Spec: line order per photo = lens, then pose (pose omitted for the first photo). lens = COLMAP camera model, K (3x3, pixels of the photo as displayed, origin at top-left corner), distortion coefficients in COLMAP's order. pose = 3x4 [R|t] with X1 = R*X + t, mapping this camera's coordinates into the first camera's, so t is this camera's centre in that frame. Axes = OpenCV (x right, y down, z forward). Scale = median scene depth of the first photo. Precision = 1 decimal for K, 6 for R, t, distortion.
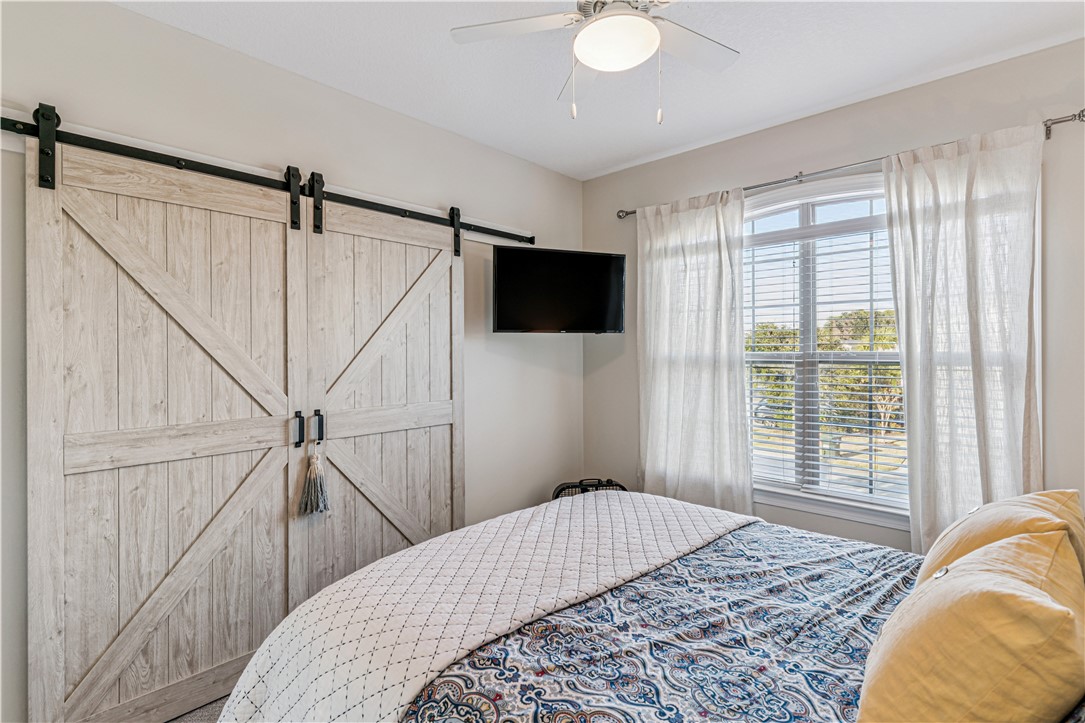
lens RADIAL K [[522.6, 0, 546.0], [0, 522.6, 354.5], [0, 0, 1]] dist [0.000343, 0.000034]
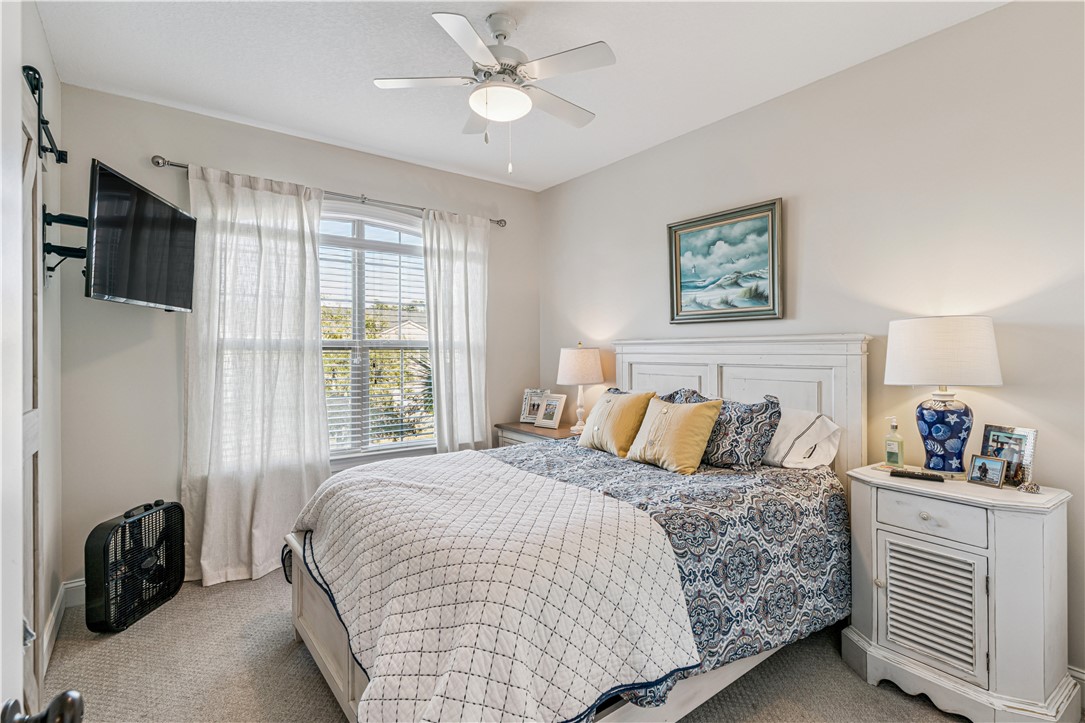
lens RADIAL K [[524.3, 0, 544.5], [0, 524.3, 350.5], [0, 0, 1]] dist [0.002117, -0.000691]
pose [[0.164802, 0.004287, 0.986317, -1.123257], [0.007843, 0.999953, -0.005657, 0.052664], [-0.986295, 0.008668, 0.164761, 0.621266]]
